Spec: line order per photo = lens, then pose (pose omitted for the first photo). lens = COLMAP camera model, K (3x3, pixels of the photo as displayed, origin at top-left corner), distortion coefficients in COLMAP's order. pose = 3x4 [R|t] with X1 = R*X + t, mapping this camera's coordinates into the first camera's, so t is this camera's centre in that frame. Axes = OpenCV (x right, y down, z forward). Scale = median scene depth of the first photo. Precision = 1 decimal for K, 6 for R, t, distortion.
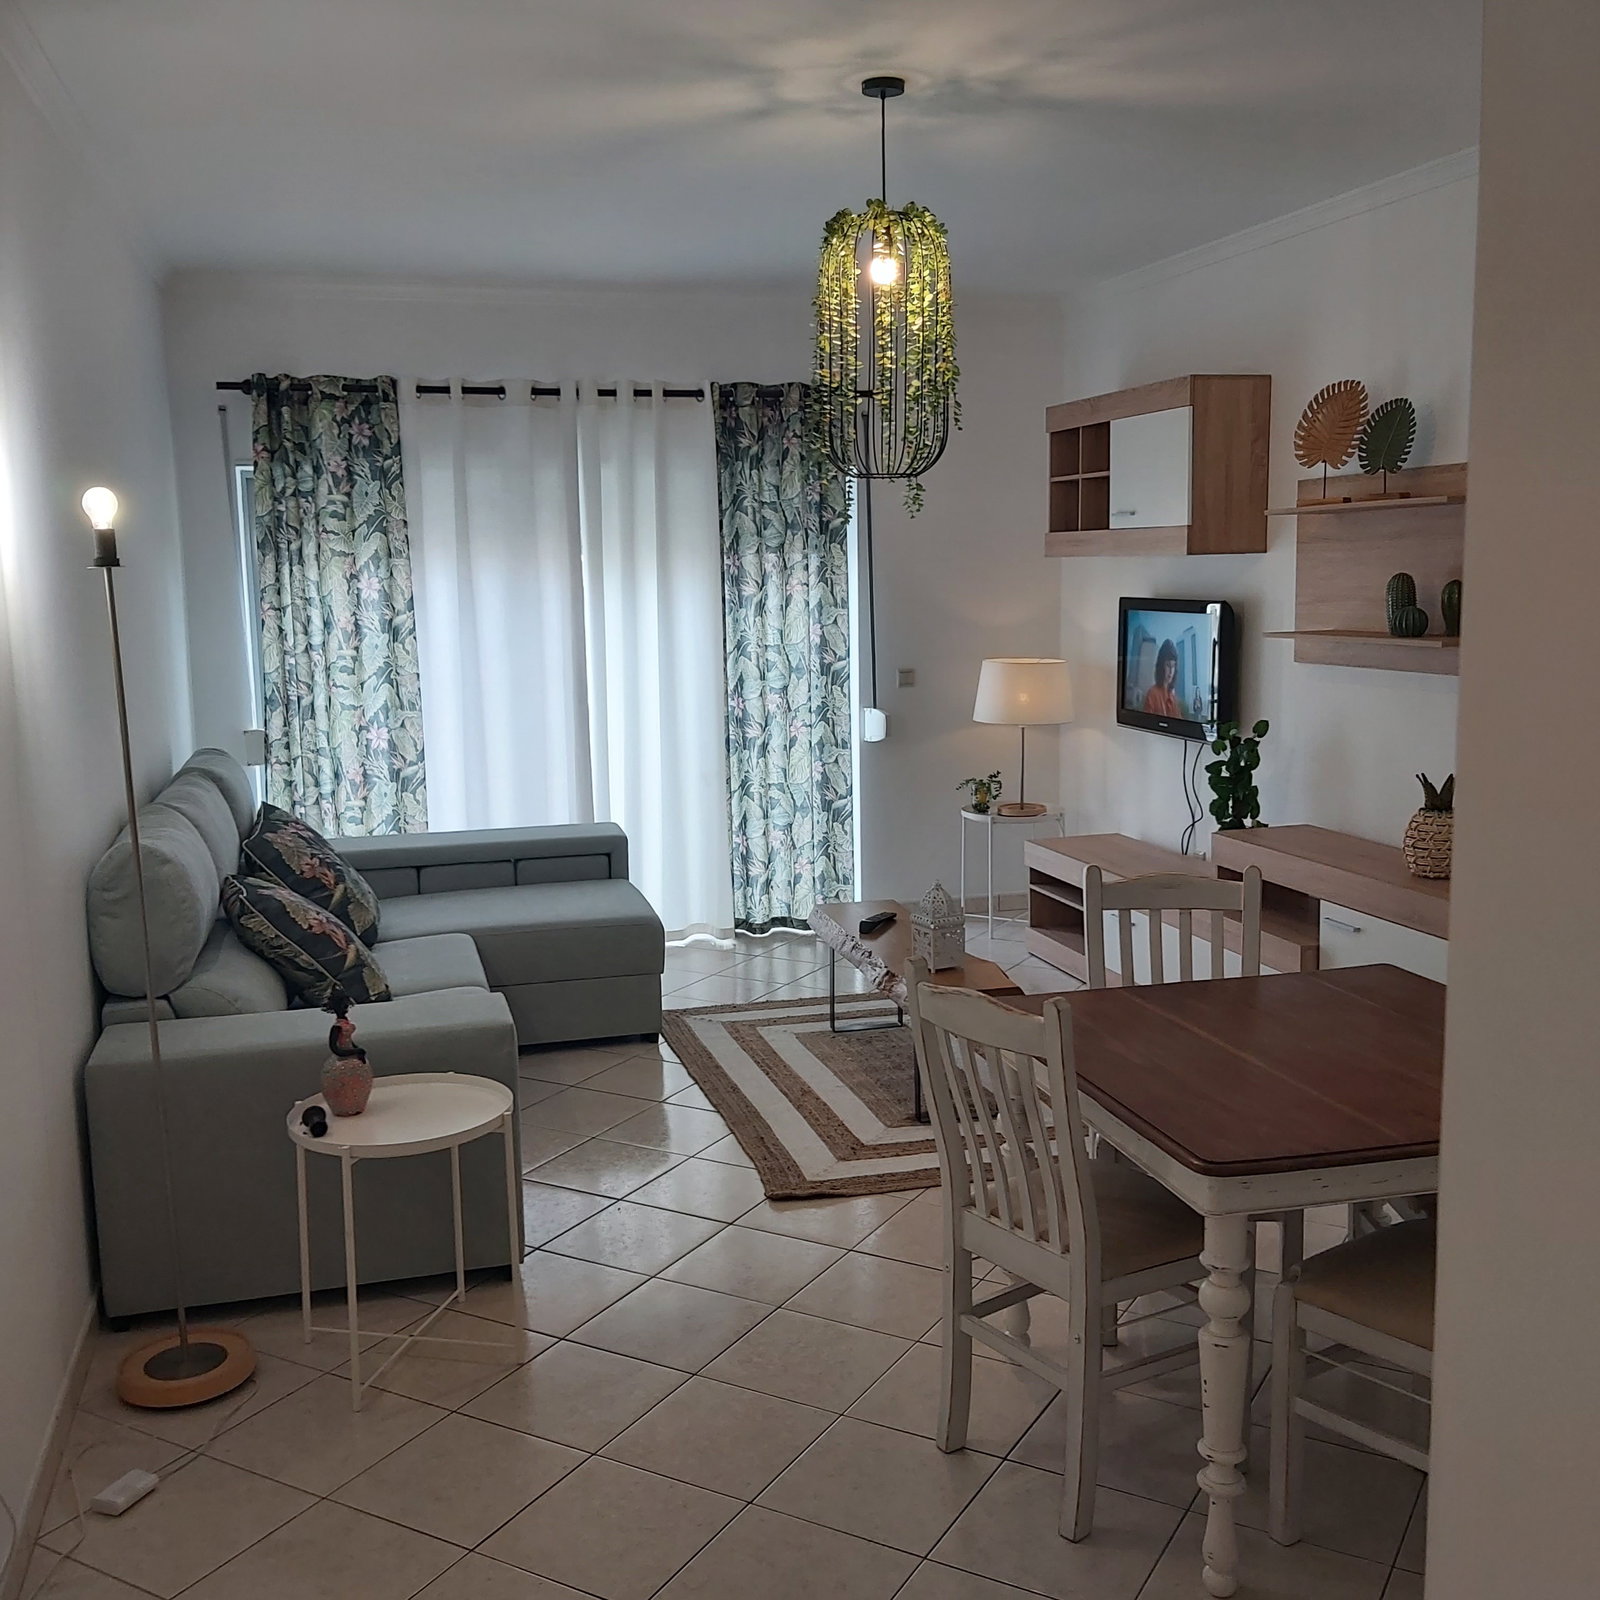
lens RADIAL K [[1554.0, 0, 800.0], [0, 1554.0, 800.0], [0, 0, 1]] dist [0.114441, -0.362562]
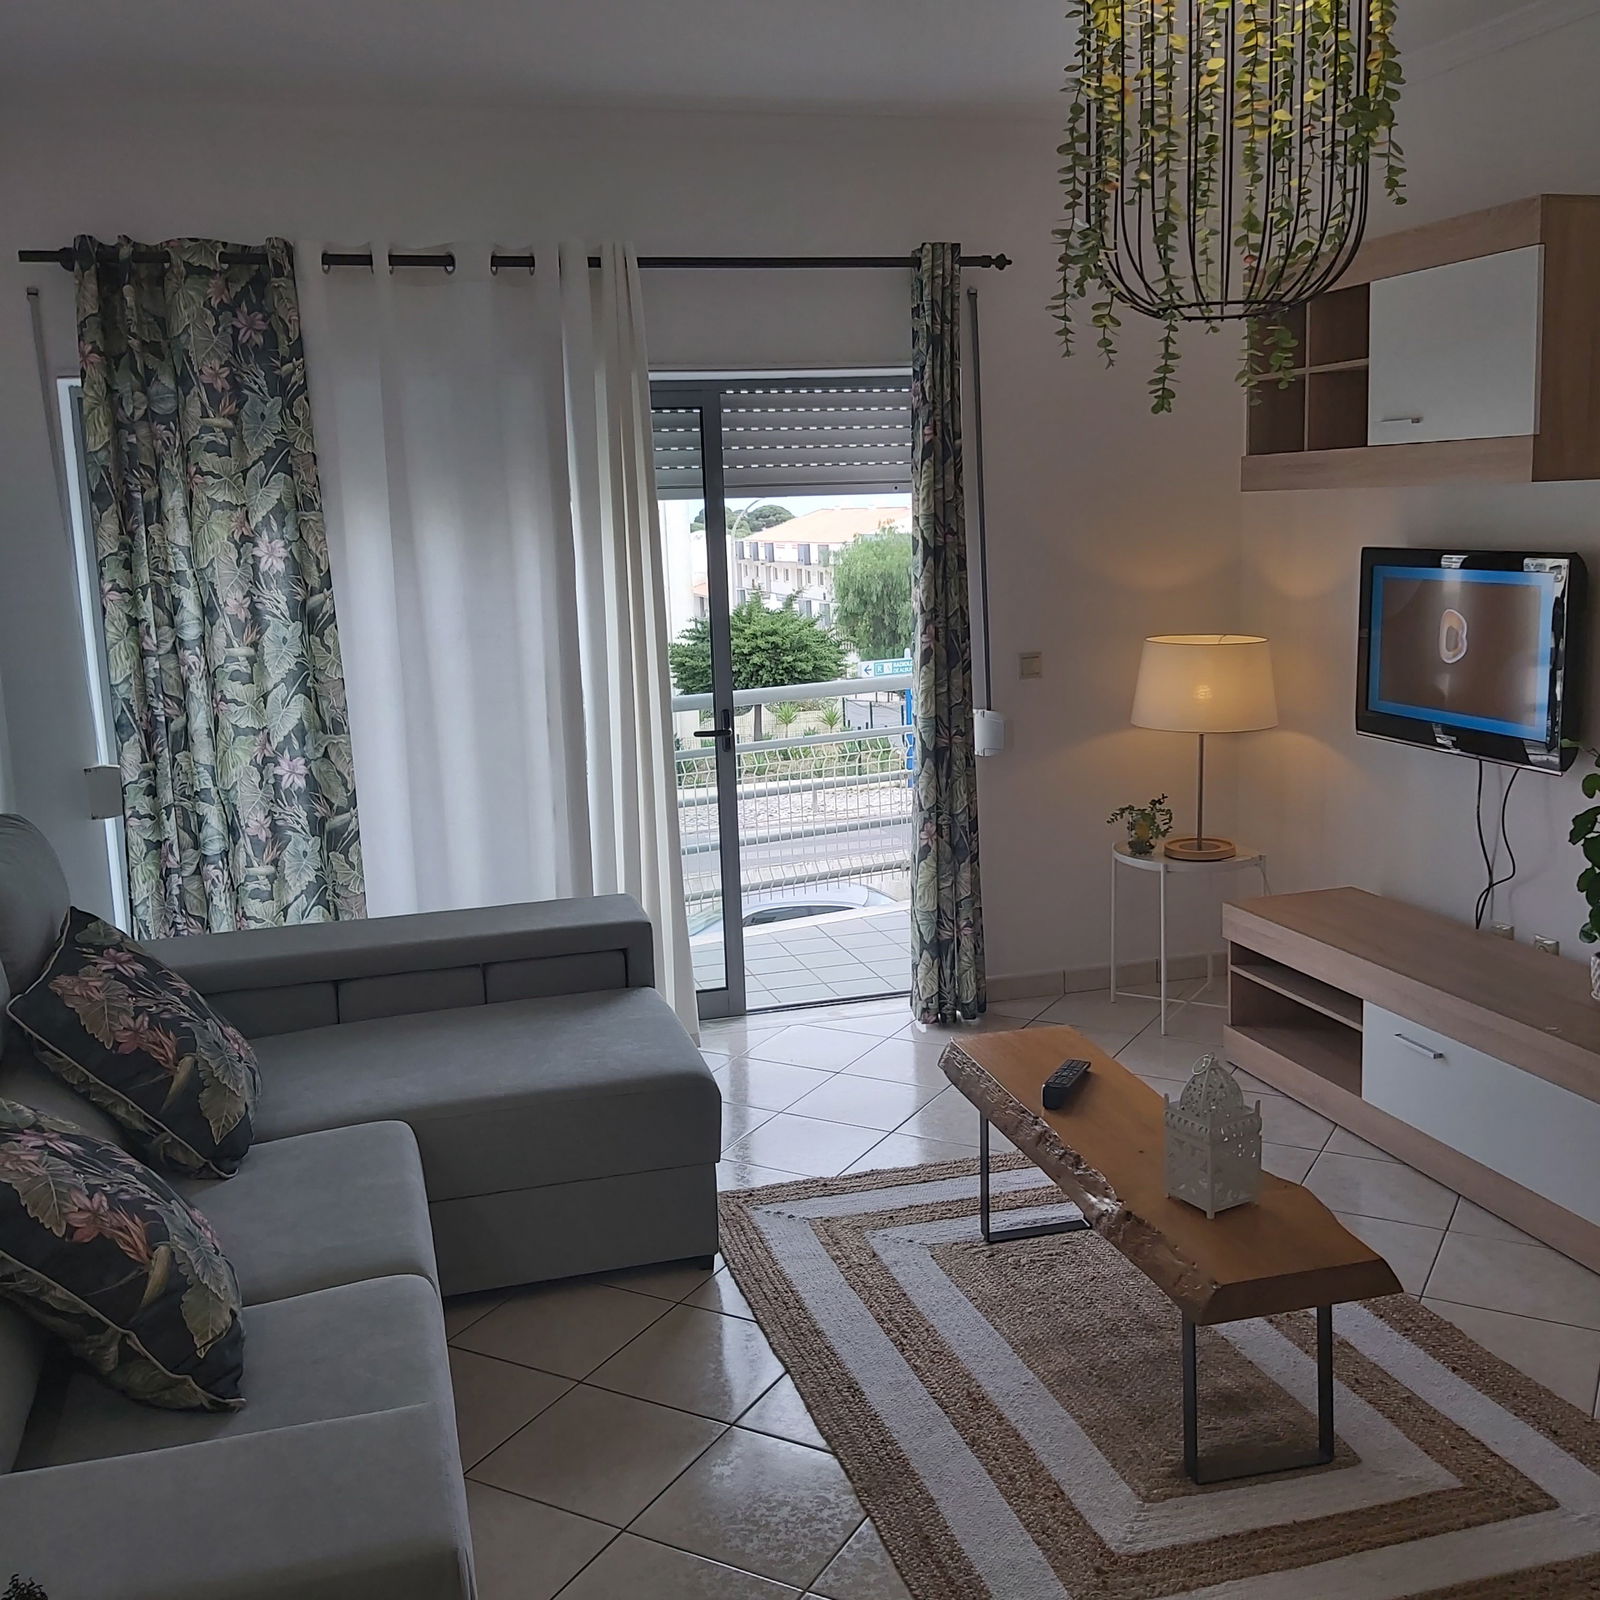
lens RADIAL K [[1554.0, 0, 800.0], [0, 1554.0, 800.0], [0, 0, 1]] dist [0.114441, -0.362562]
pose [[0.999821, -0.018835, 0.001664, -0.046601], [0.018780, 0.999411, 0.028720, -0.045235], [-0.002204, -0.028684, 0.999586, 0.321230]]
